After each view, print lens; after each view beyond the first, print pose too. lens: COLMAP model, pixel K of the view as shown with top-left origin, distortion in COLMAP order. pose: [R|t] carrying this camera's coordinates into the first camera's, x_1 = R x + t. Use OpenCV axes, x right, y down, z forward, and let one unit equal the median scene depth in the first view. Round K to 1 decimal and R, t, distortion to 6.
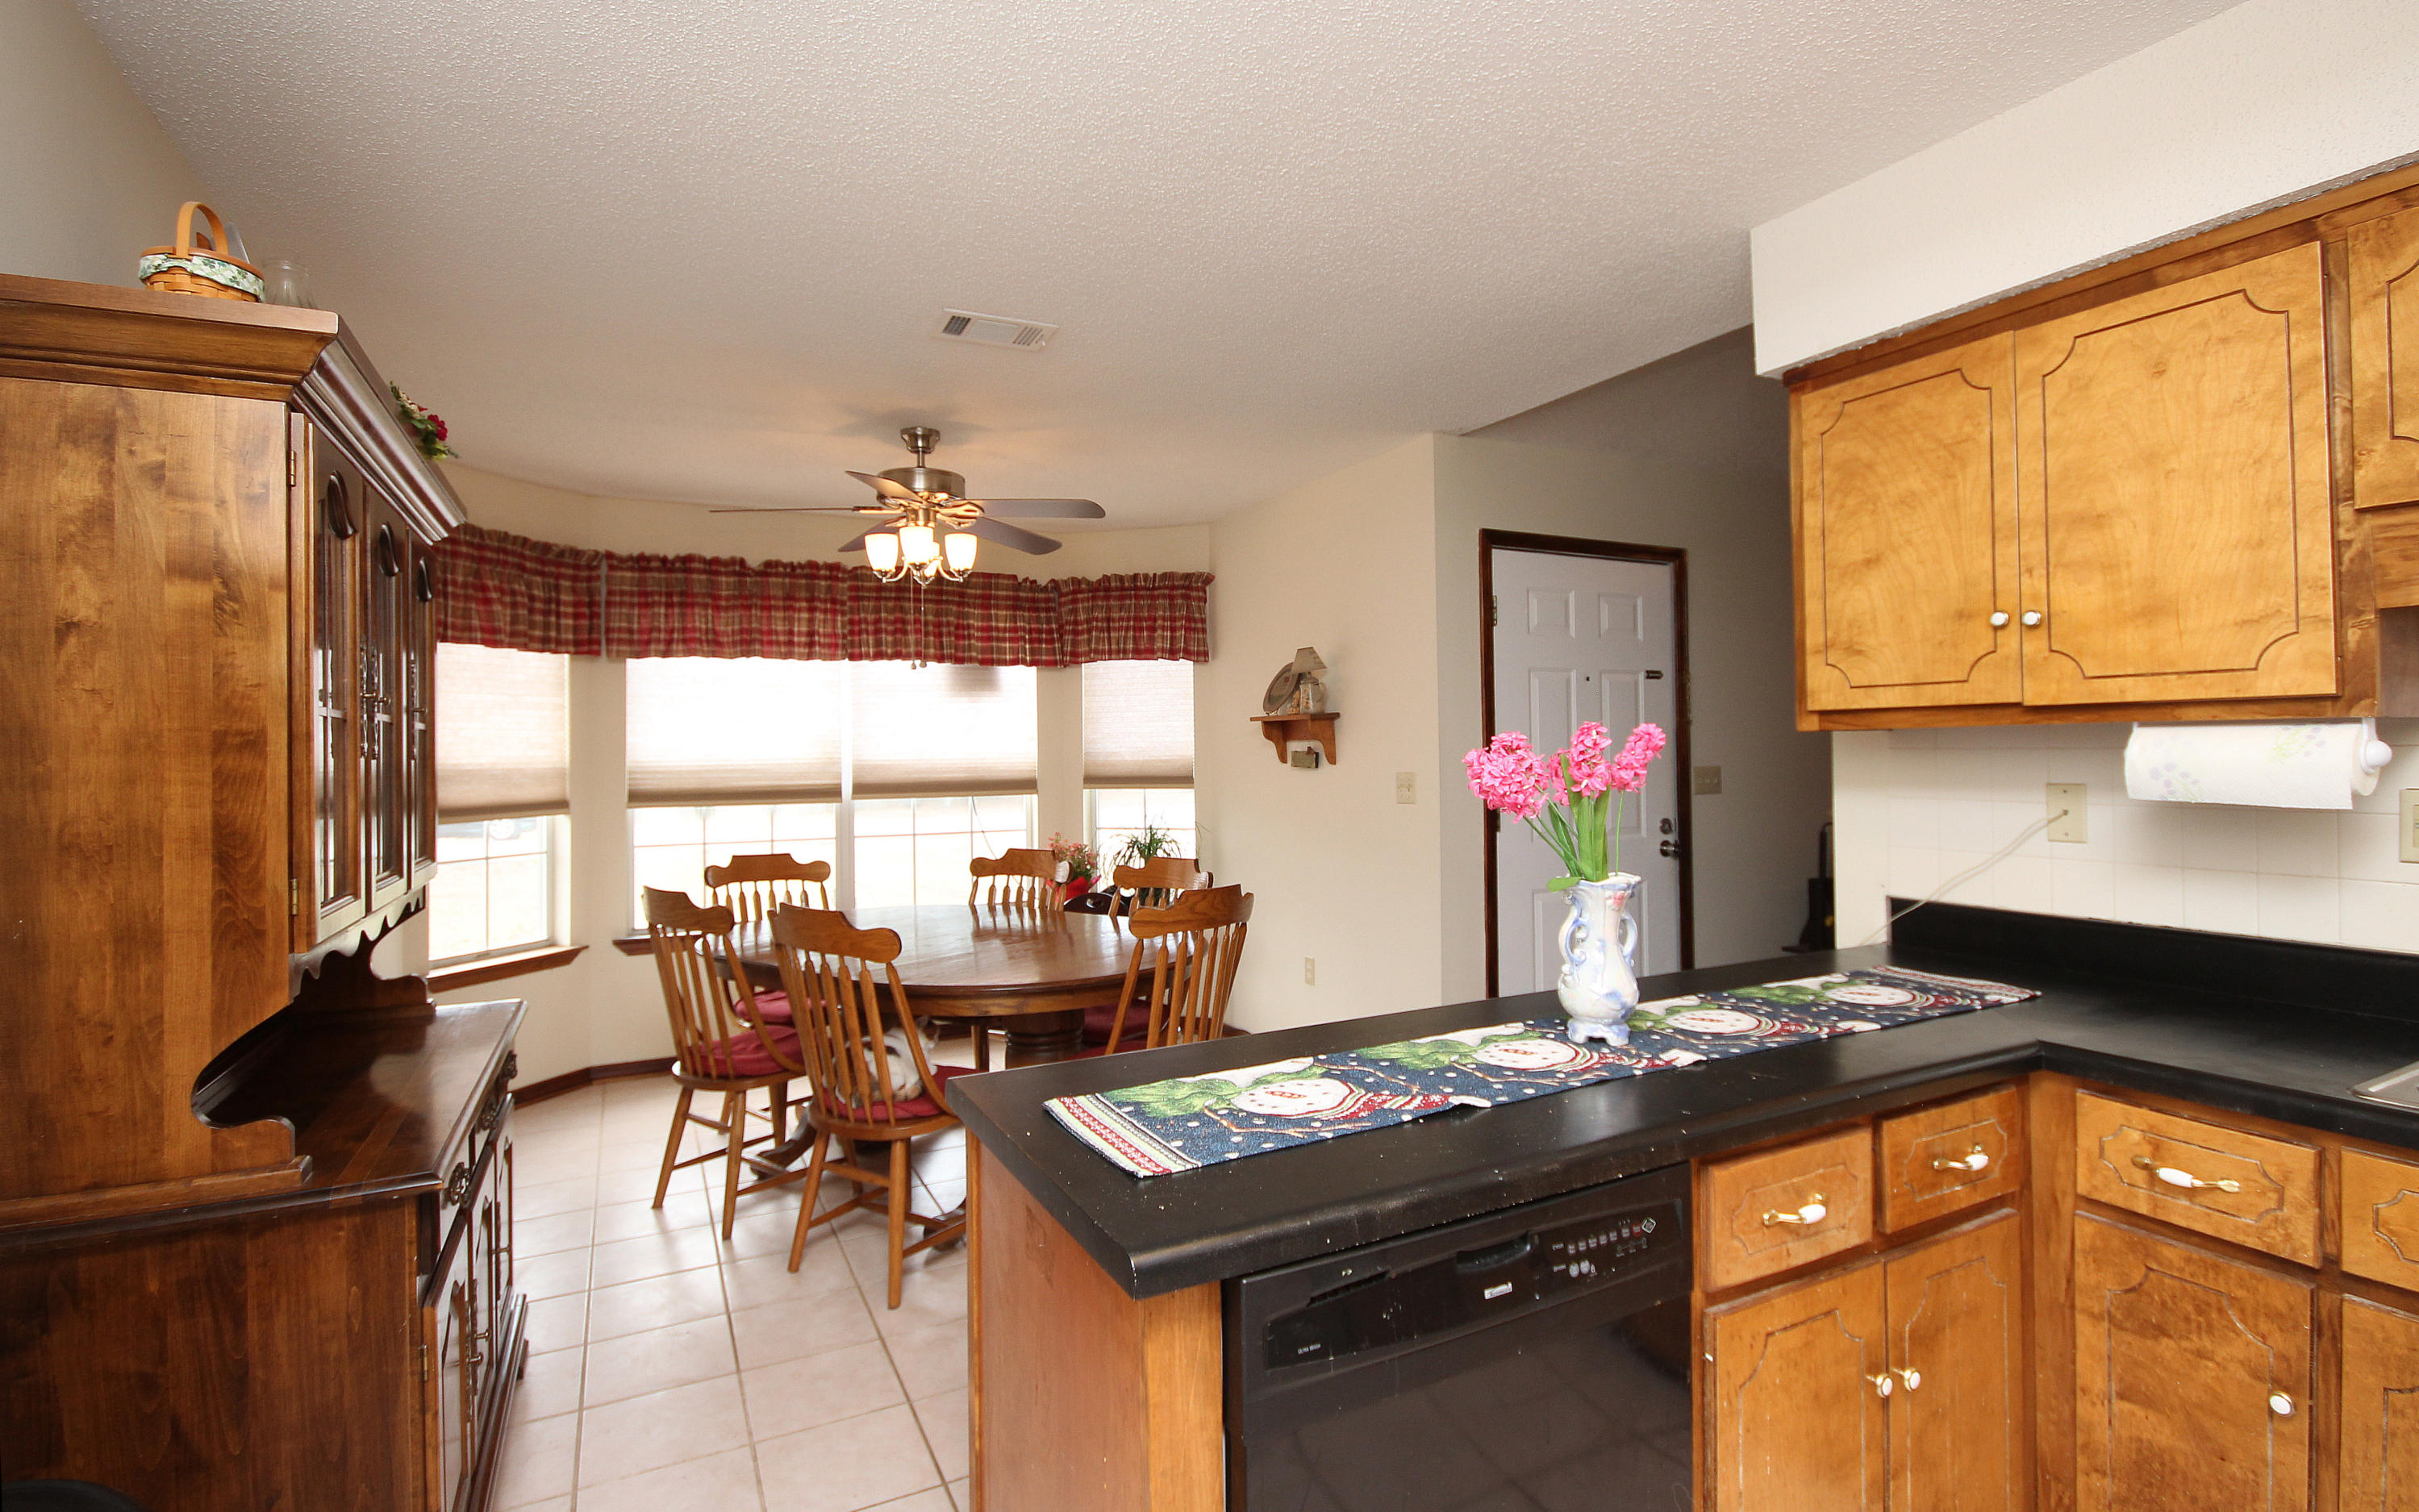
lens RADIAL K [[1152.9, 0, 1233.9], [0, 1152.9, 739.6], [0, 0, 1]] dist [-0.004923, 0.002531]
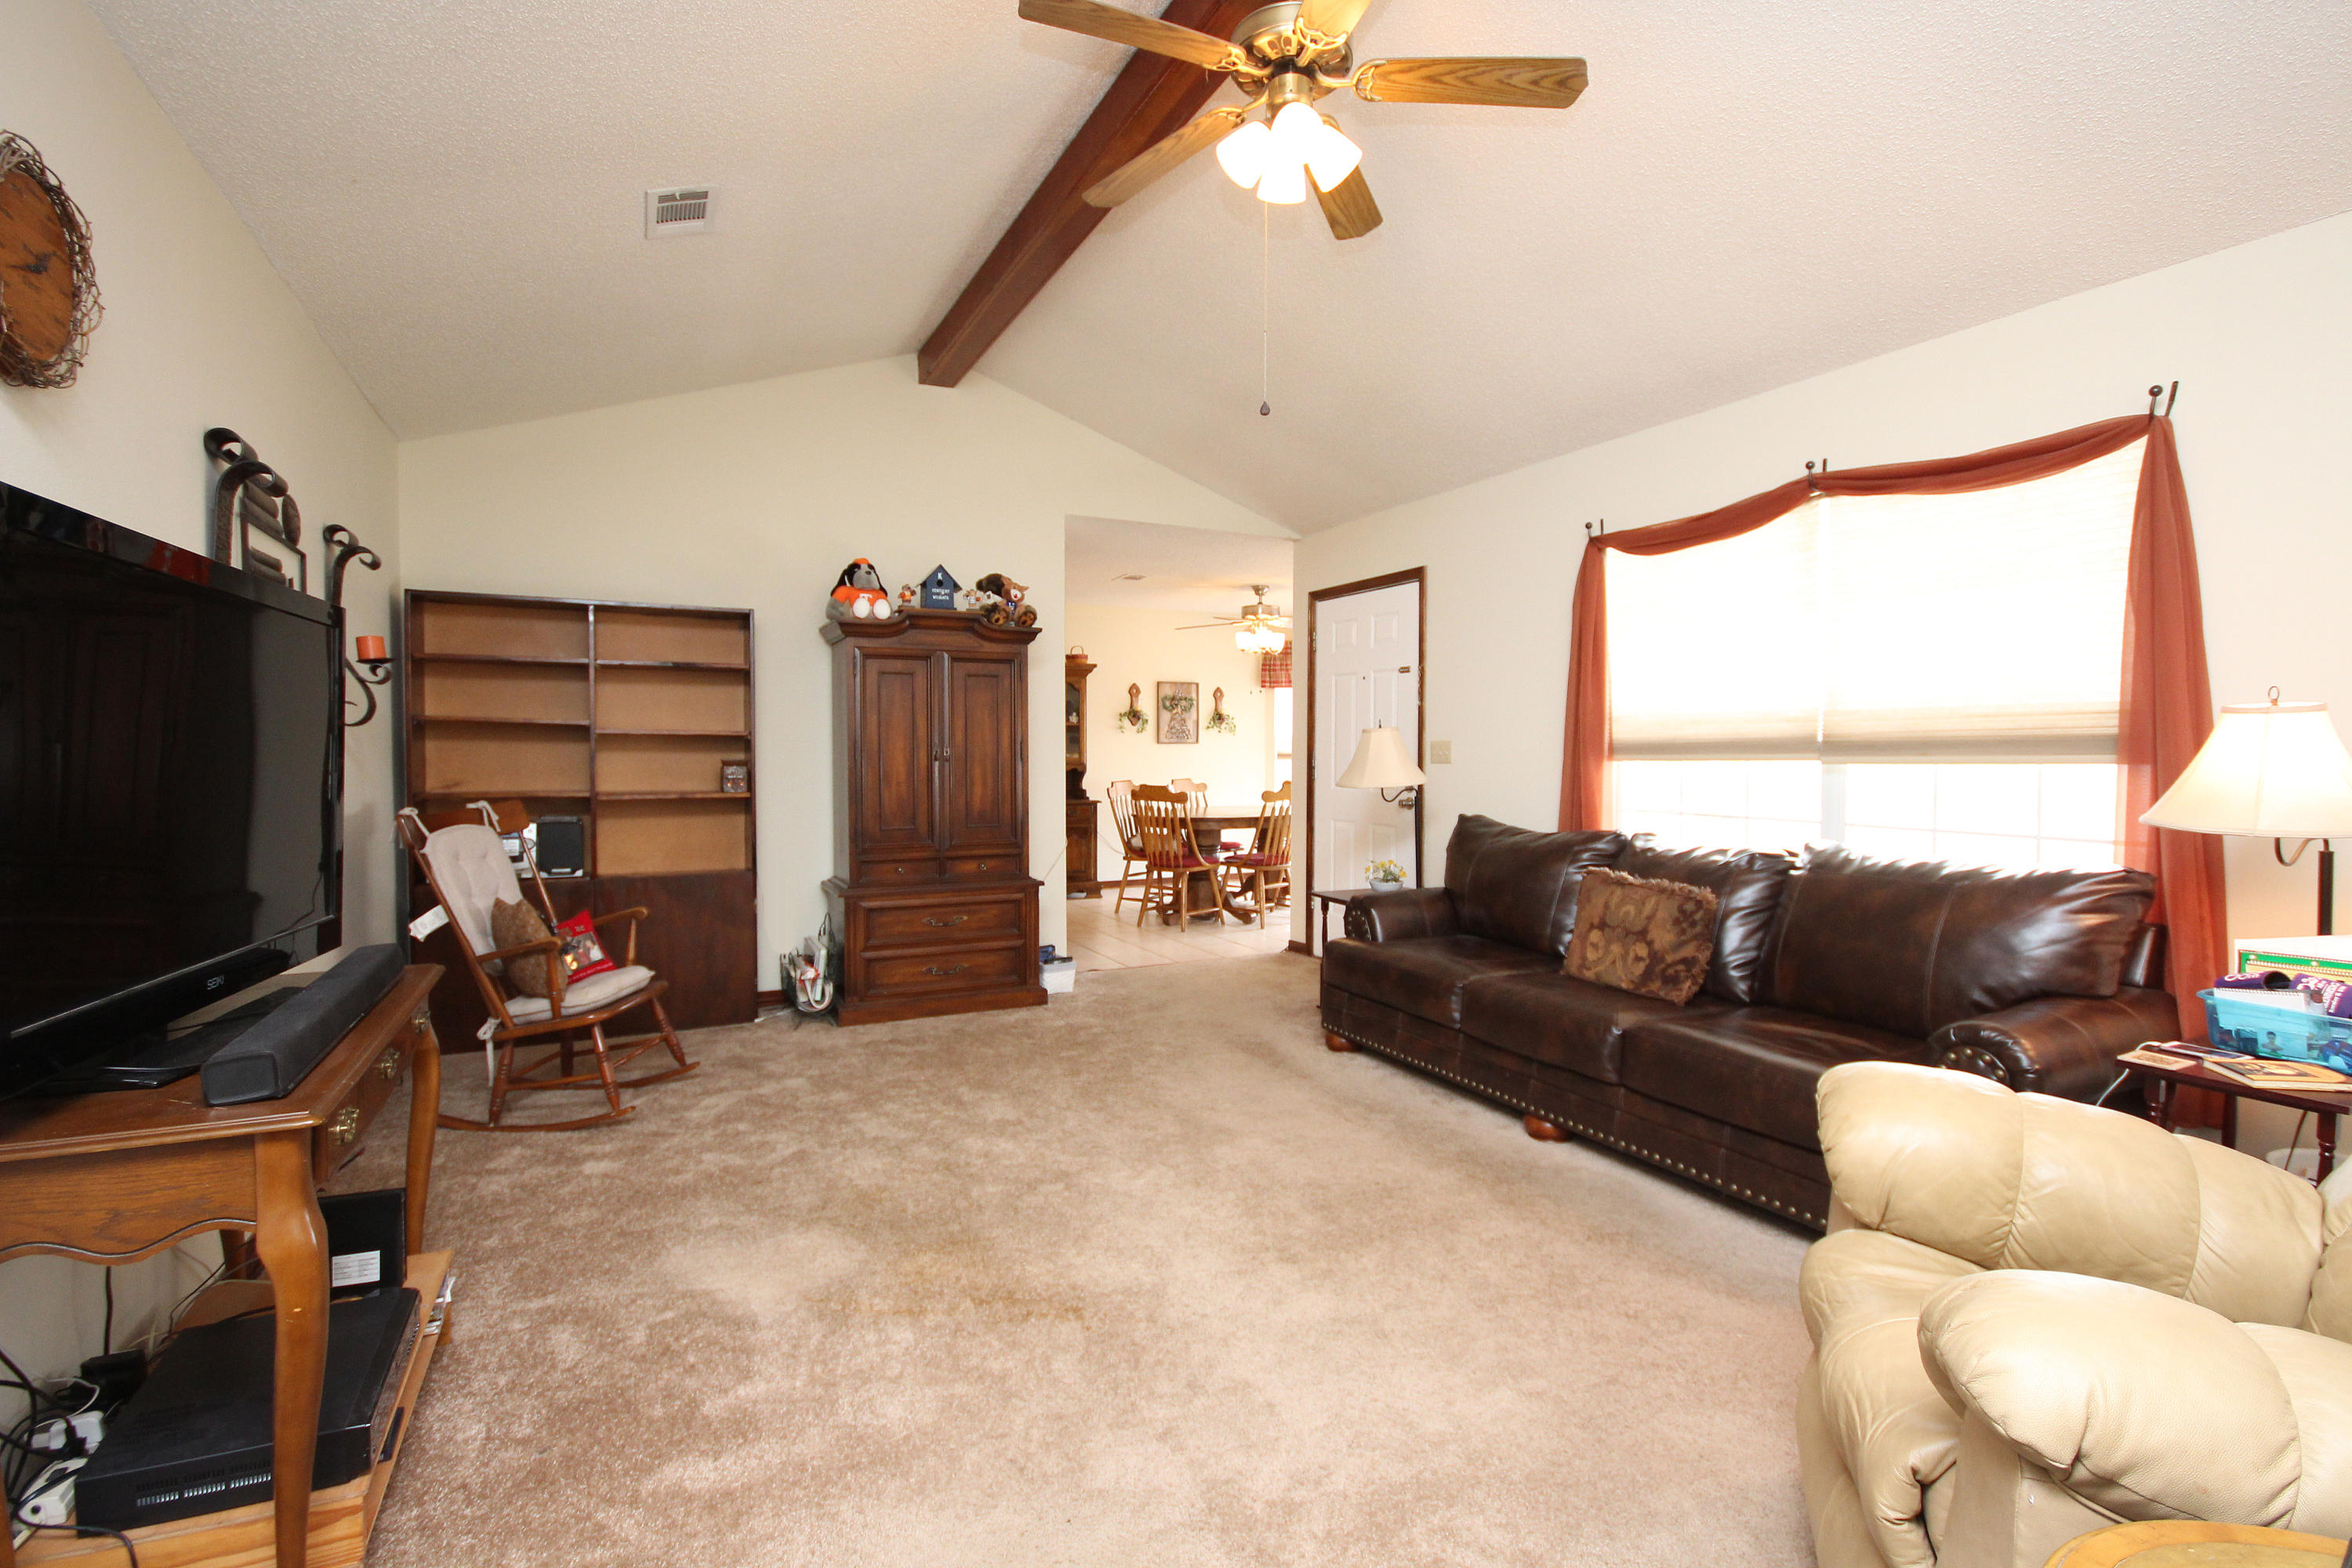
lens RADIAL K [[1090.6, 0, 1174.8], [0, 1090.6, 785.9], [0, 0, 1]] dist [-0.005084, 0.002708]
pose [[-0.020385, 0.047547, -0.998661, 1.549070], [0.010093, 0.998827, 0.047349, 0.013781], [0.999741, -0.009114, -0.020841, 0.731506]]
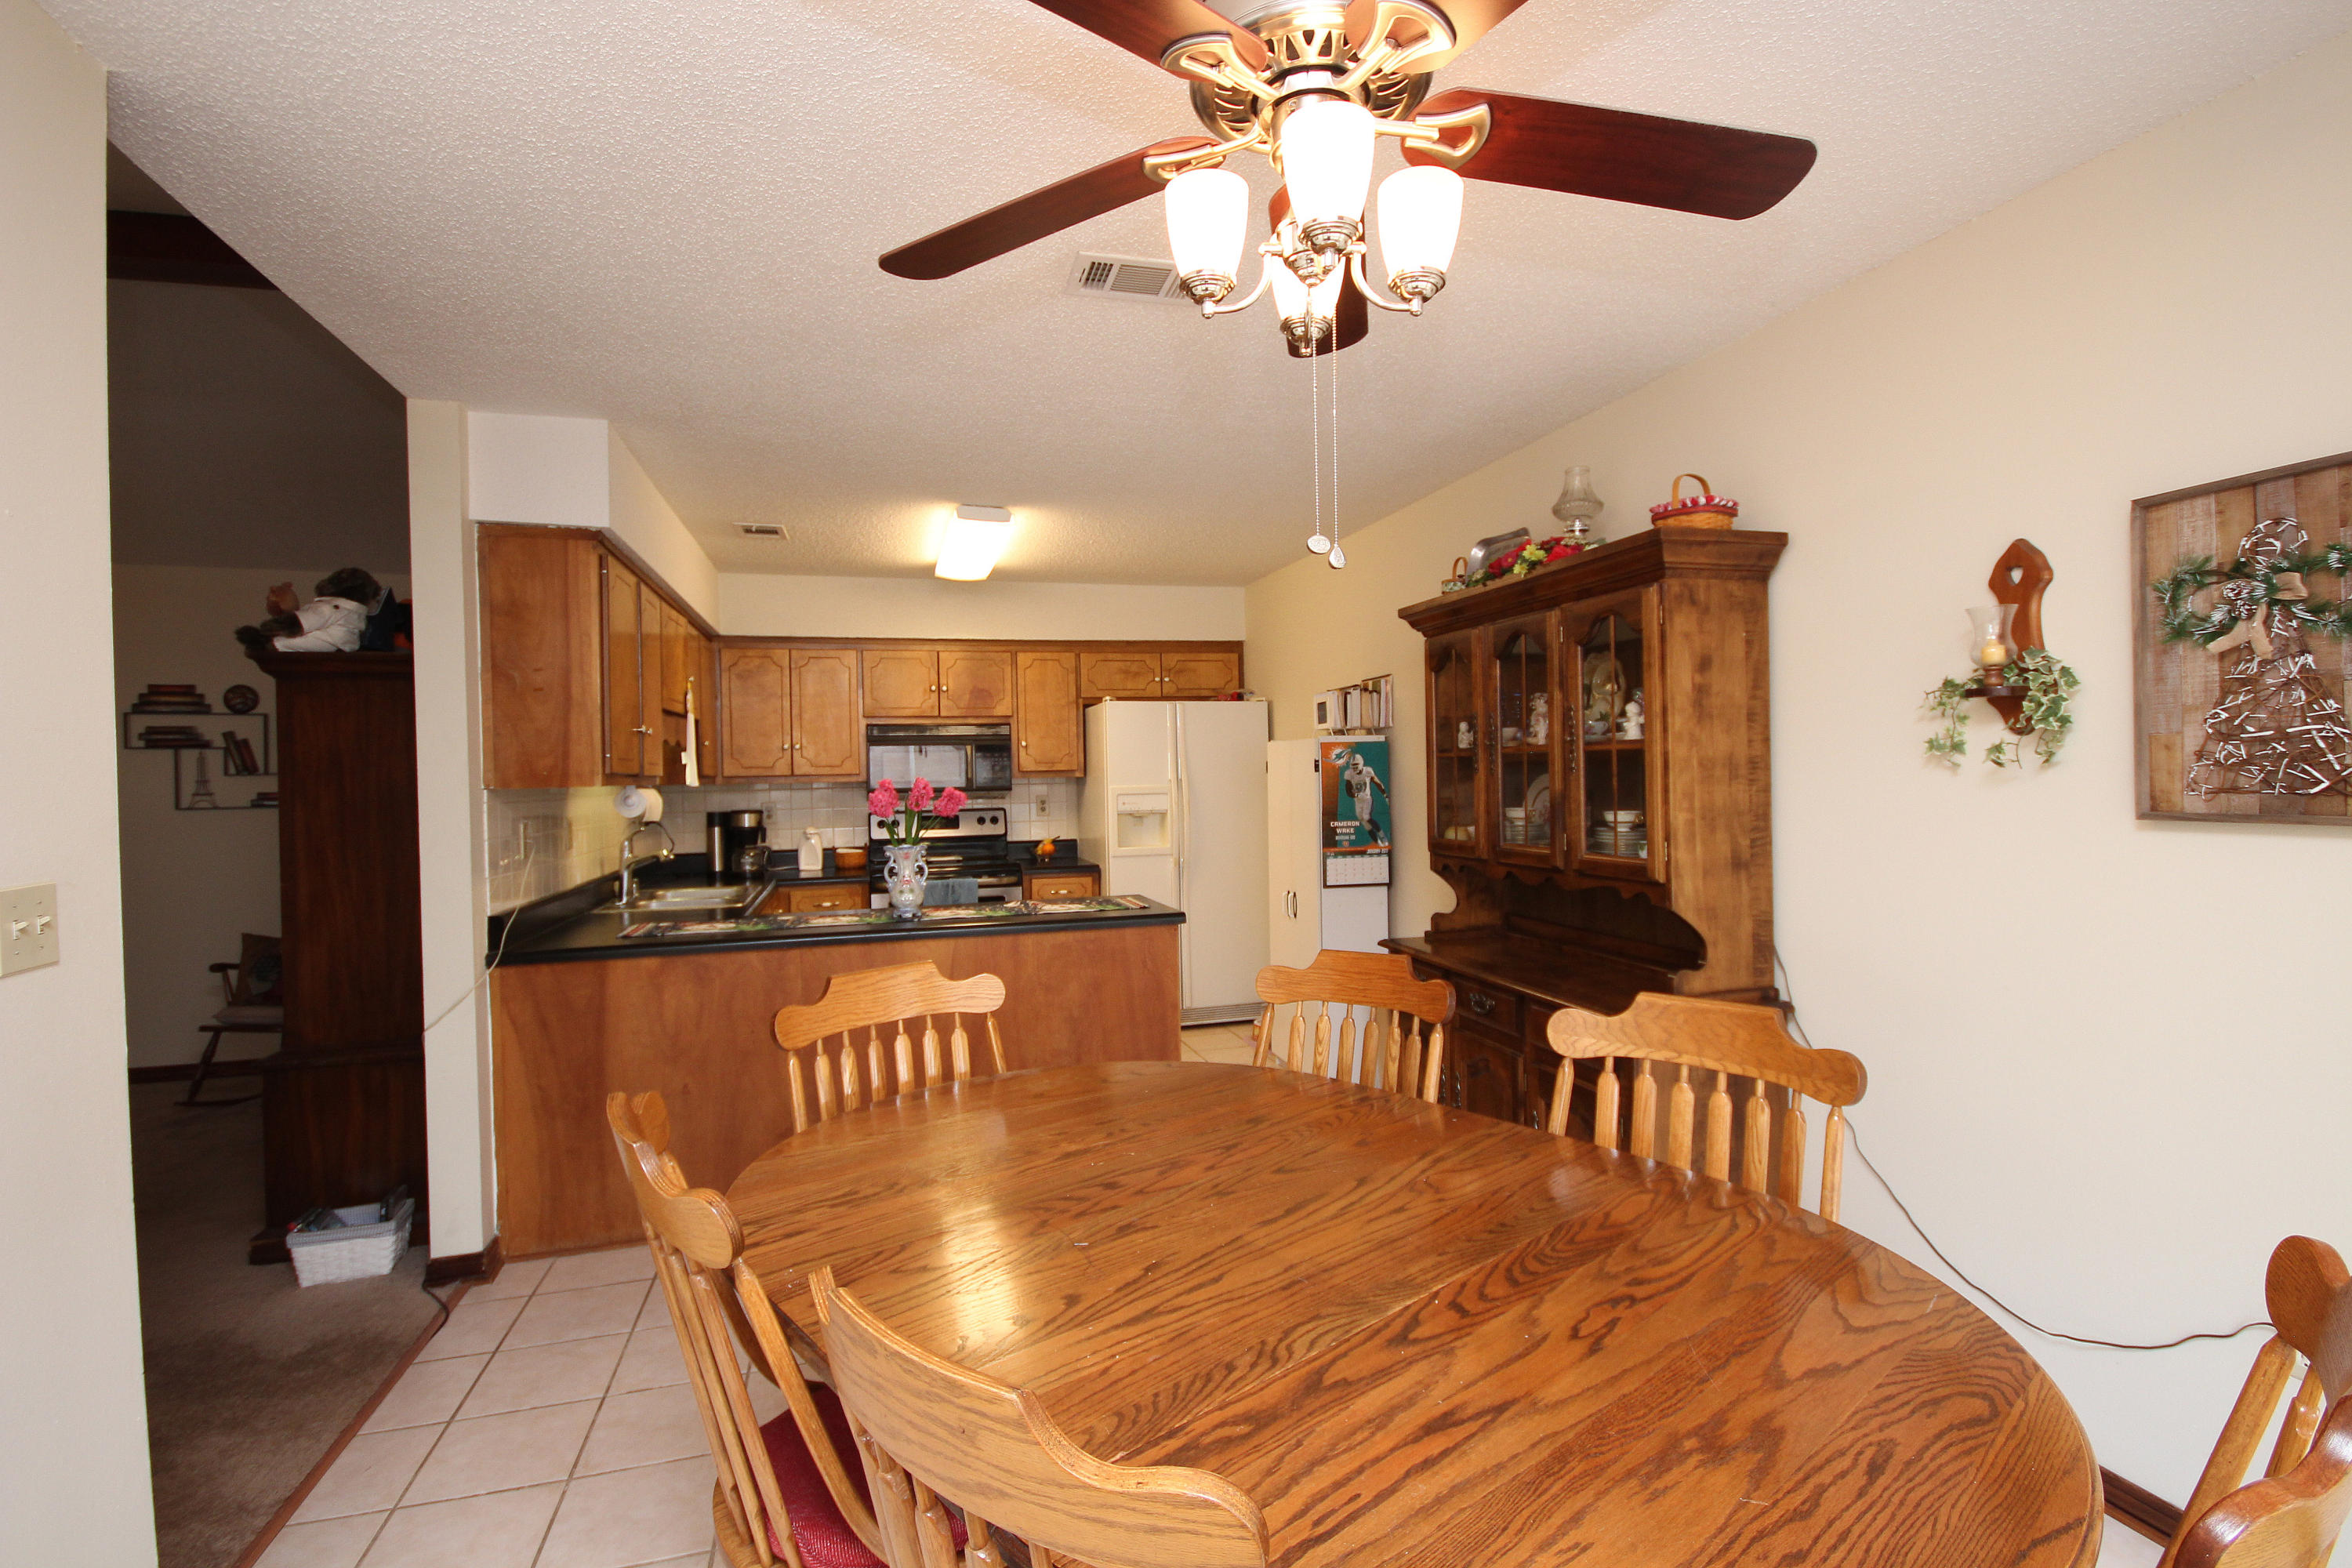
lens RADIAL K [[1090.6, 0, 1185.0], [0, 1090.6, 778.3], [0, 0, 1]] dist [-0.005084, 0.002708]
pose [[-0.979596, 0.032746, 0.198293, -0.245265], [0.031627, 0.999461, -0.008811, 0.008915], [-0.198475, -0.002359, -0.980103, 1.121861]]
